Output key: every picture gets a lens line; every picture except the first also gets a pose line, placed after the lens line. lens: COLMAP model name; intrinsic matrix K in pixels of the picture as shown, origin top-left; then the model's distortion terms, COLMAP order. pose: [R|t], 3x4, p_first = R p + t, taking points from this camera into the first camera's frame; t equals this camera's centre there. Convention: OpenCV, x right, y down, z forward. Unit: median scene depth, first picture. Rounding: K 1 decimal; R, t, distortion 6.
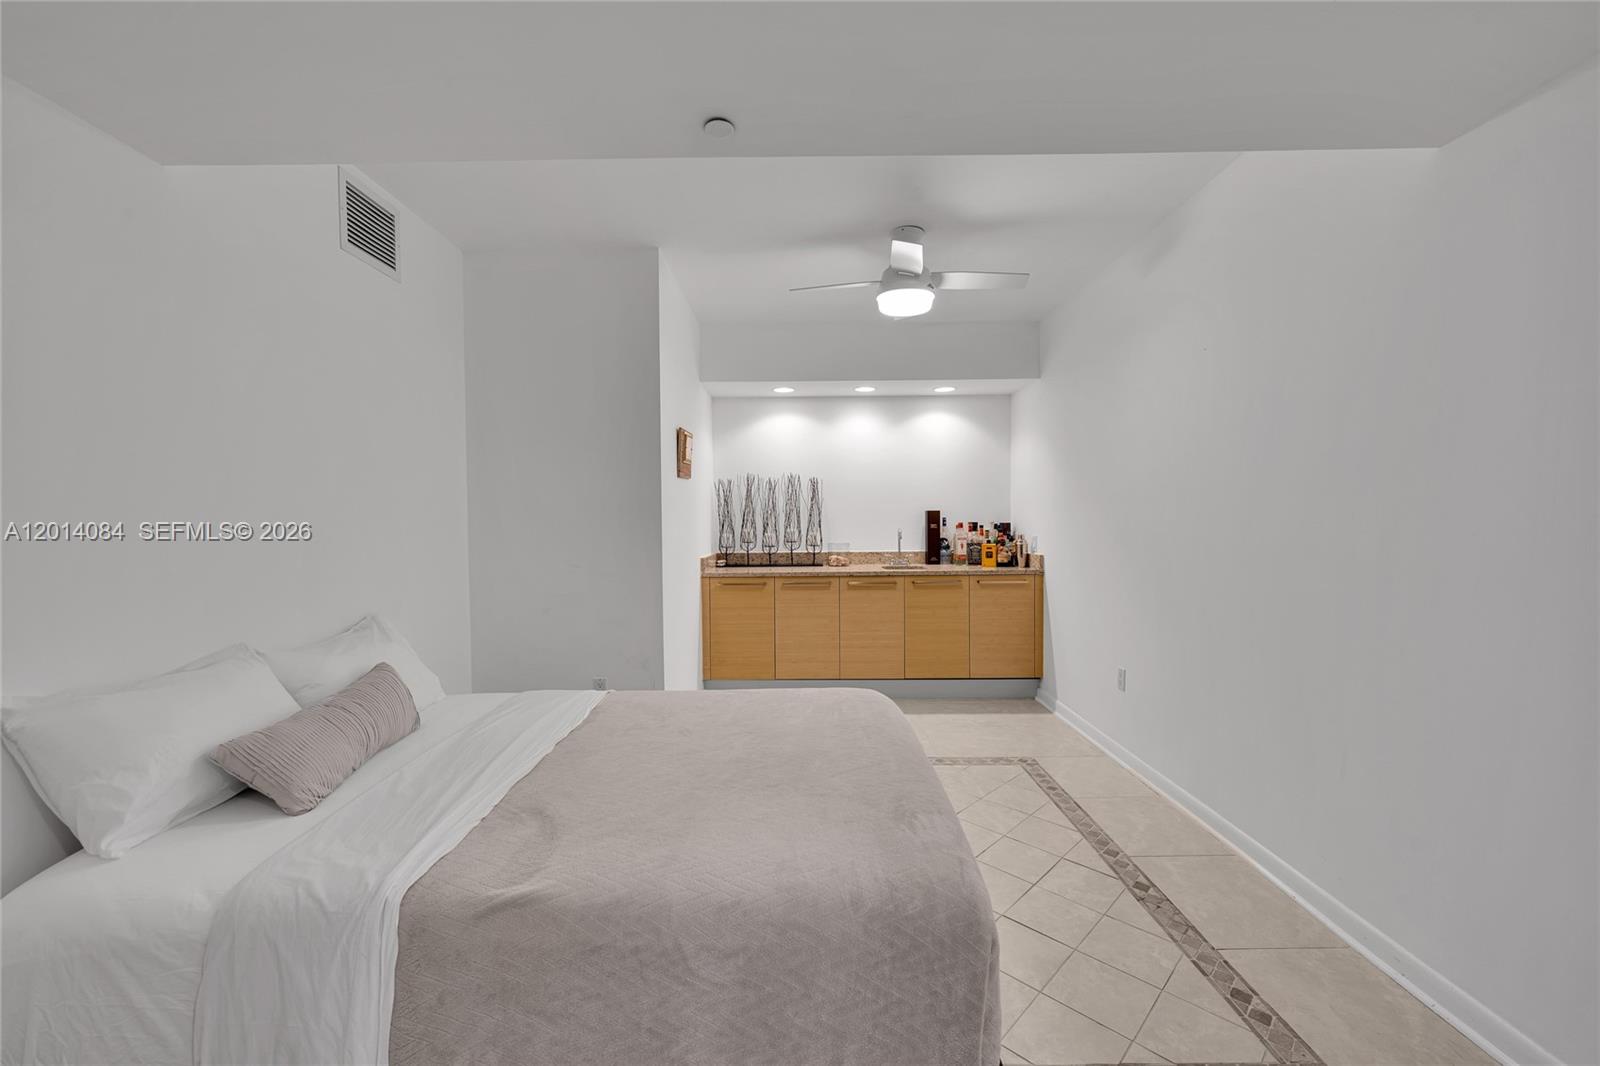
lens RADIAL K [[630.4, 0, 795.5], [0, 630.4, 530.1], [0, 0, 1]] dist [-0.001437, -0.000057]
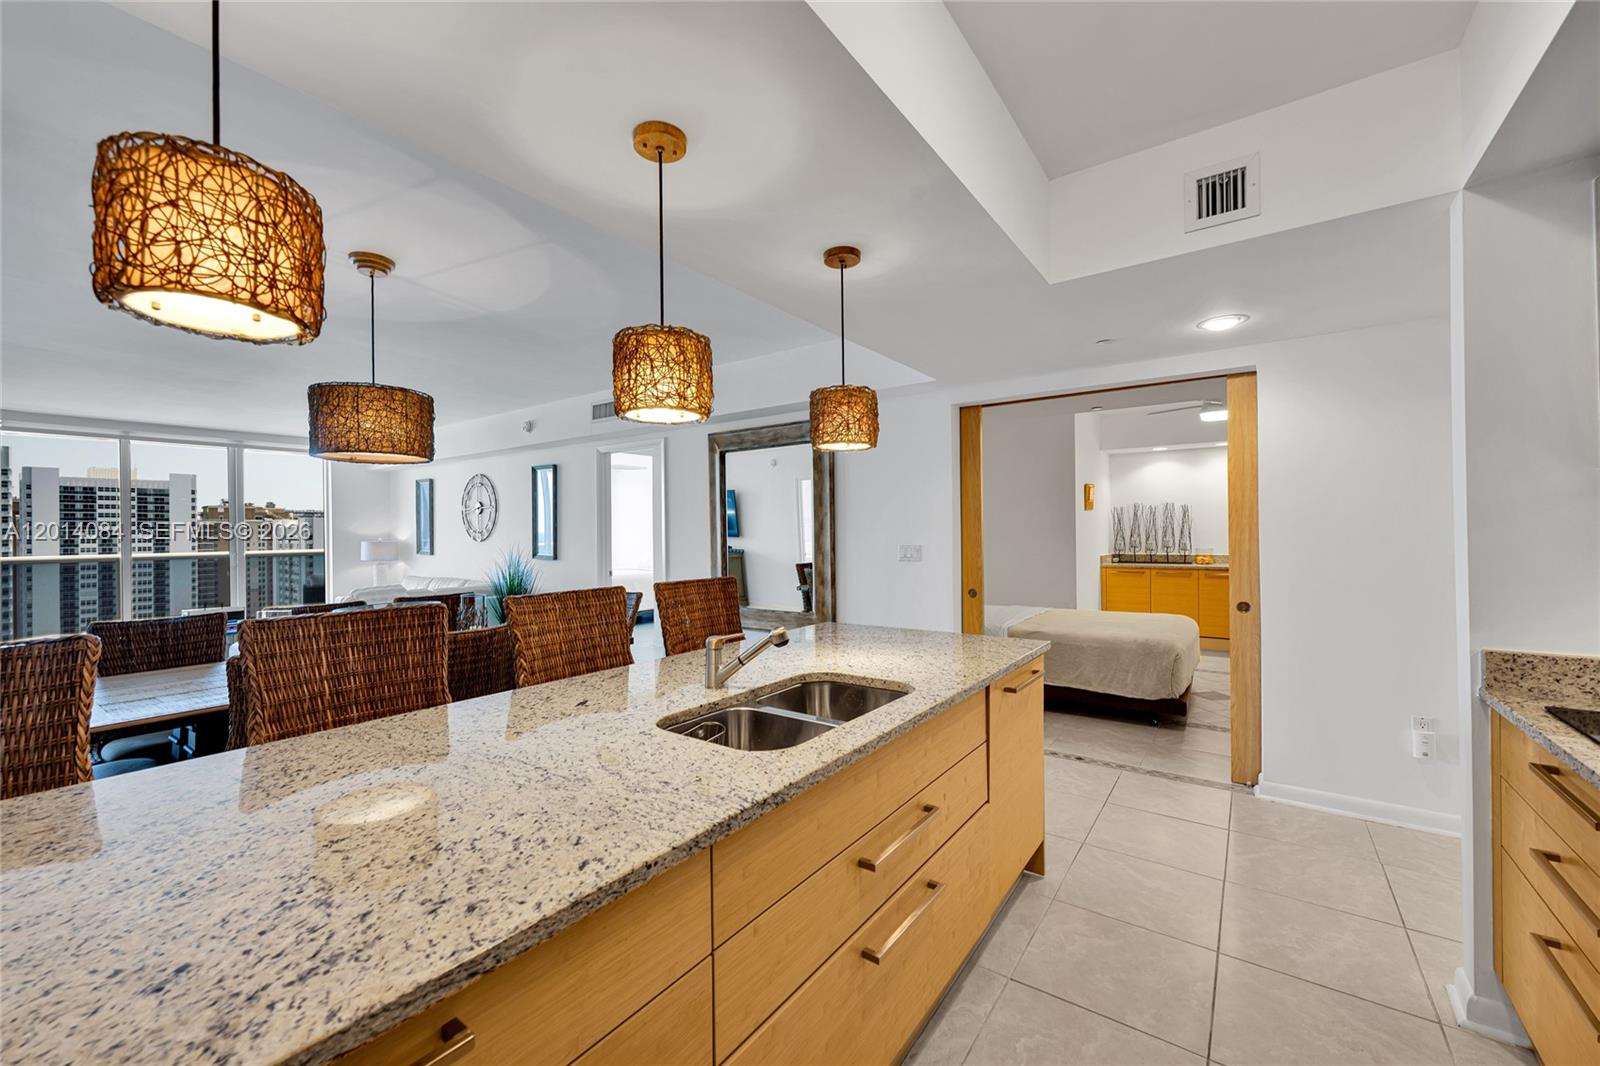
lens RADIAL K [[630.4, 0, 795.5], [0, 630.4, 530.1], [0, 0, 1]] dist [-0.001437, -0.000057]
pose [[0.813153, -0.002018, -0.582047, 0.148788], [-0.008426, 0.999848, -0.015239, 0.008137], [0.581989, 0.017296, 0.813013, -0.749198]]
